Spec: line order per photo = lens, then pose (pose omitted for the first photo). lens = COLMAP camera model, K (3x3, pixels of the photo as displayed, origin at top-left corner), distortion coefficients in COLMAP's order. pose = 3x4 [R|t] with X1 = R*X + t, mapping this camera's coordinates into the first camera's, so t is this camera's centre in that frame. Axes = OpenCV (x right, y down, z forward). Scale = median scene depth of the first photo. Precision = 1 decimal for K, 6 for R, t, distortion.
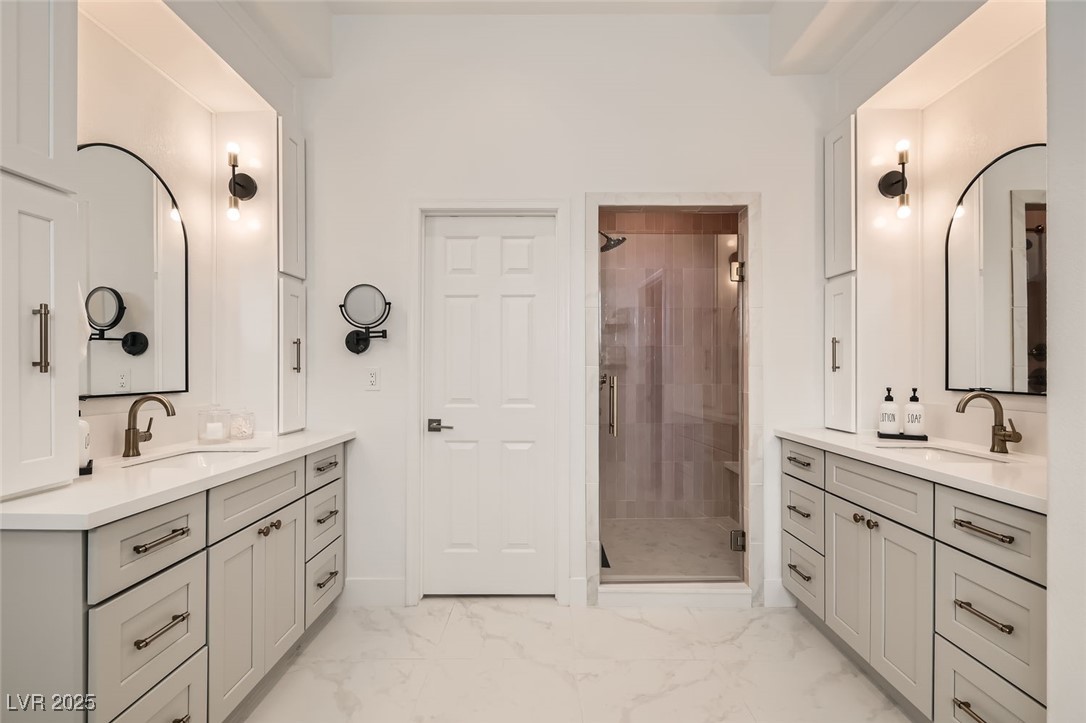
lens RADIAL K [[503.5, 0, 536.9], [0, 503.5, 359.8], [0, 0, 1]] dist [0.001003, -0.001416]
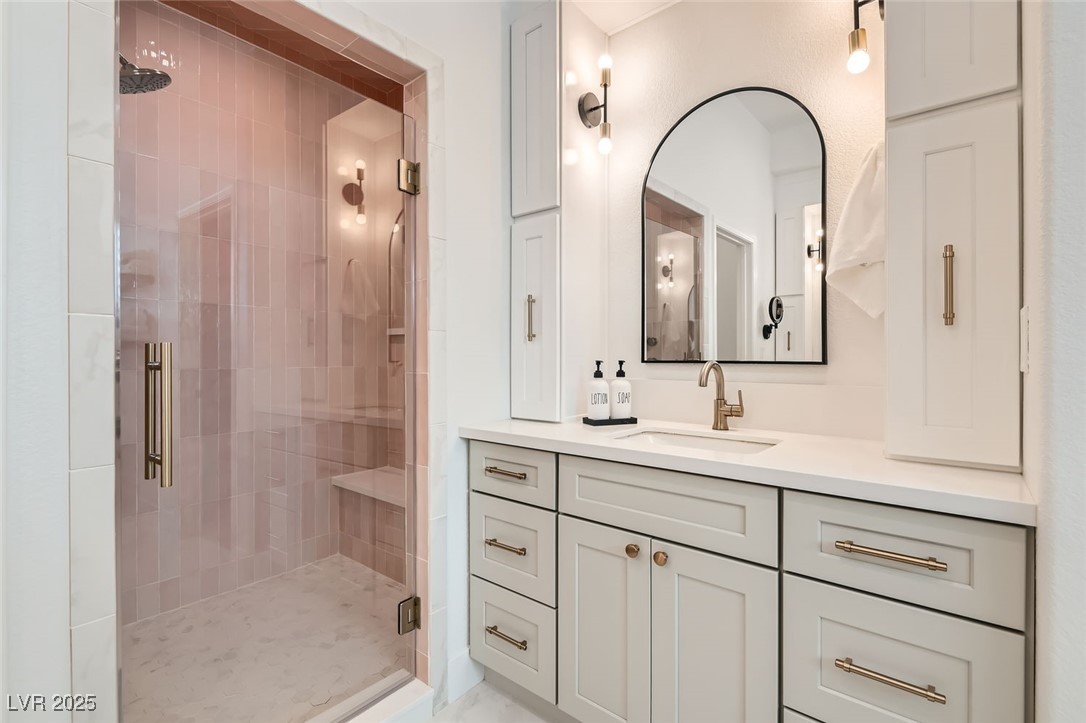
lens RADIAL K [[498.1, 0, 540.2], [0, 498.1, 358.1], [0, 0, 1]] dist [0.004031, 0.000629]
pose [[0.638520, -0.001518, 0.769603, 0.035501], [-0.011426, 0.999869, 0.011452, 0.038578], [-0.769520, -0.016106, 0.638420, 0.508627]]
